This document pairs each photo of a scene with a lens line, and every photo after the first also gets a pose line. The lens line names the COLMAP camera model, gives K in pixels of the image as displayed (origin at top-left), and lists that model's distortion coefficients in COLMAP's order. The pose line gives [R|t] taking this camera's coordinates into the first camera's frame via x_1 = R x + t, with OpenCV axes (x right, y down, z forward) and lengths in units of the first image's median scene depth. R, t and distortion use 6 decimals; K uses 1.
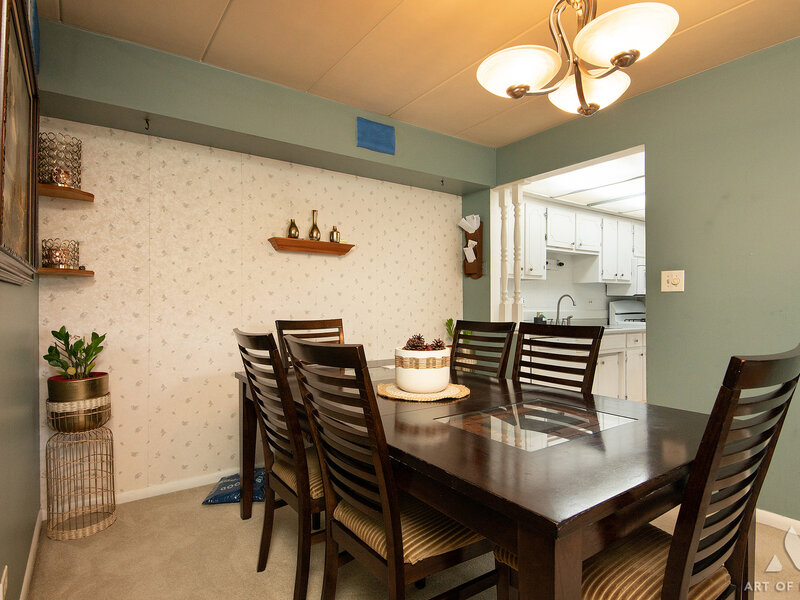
lens RADIAL K [[446.5, 0, 399.8], [0, 446.5, 303.9], [0, 0, 1]] dist [0.018505, -0.002427]
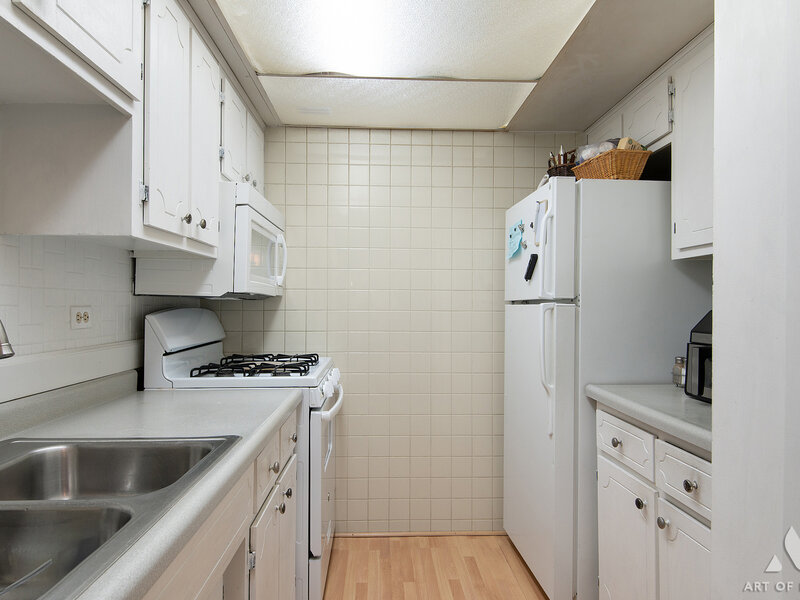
lens RADIAL K [[523.0, 0, 392.7], [0, 523.0, 304.3], [0, 0, 1]] dist [0.004536, -0.008697]
pose [[0.557182, 0.004023, 0.830381, 0.351796], [-0.007676, 0.999970, 0.000306, -0.017105], [-0.830355, -0.006545, 0.557196, 0.876542]]
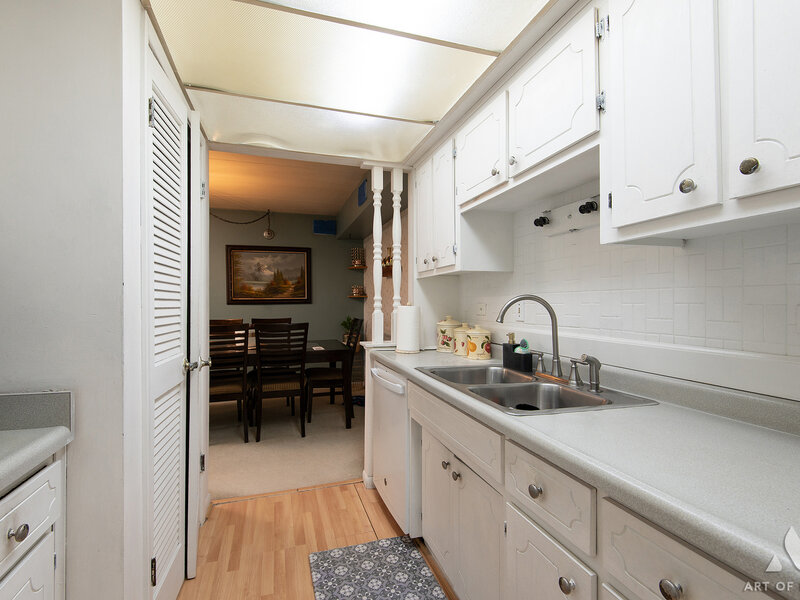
lens RADIAL K [[403.5, 0, 401.9], [0, 403.5, 303.0], [0, 0, 1]] dist [-0.003790, -0.002385]
pose [[-0.311103, -0.004195, -0.950367, 0.846076], [-0.001083, 0.999991, -0.004059, -0.013142], [0.950375, -0.000233, -0.311105, 1.139203]]
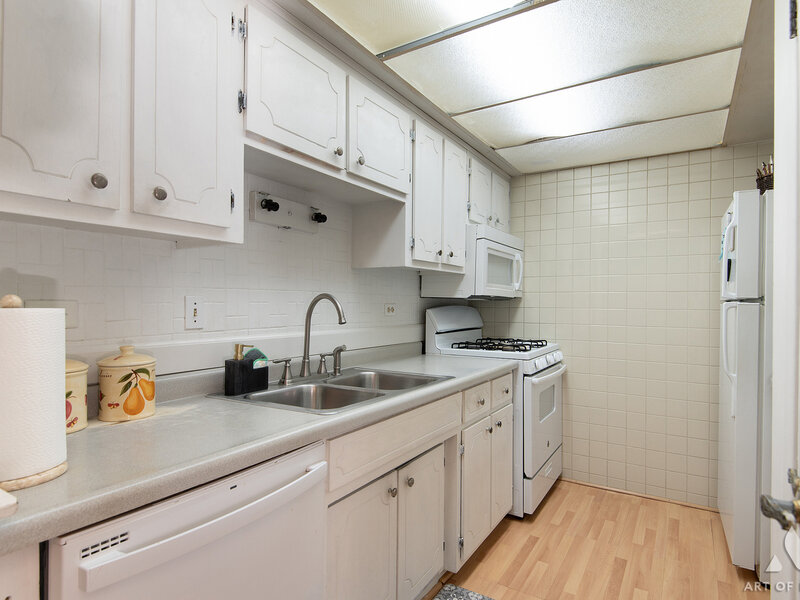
lens RADIAL K [[446.5, 0, 405.1], [0, 446.5, 301.4], [0, 0, 1]] dist [0.018505, -0.002427]
pose [[0.921158, 0.008853, 0.389088, 0.327999], [-0.008894, 0.999959, -0.001696, -0.016090], [-0.389087, -0.001898, 0.921199, 0.715129]]
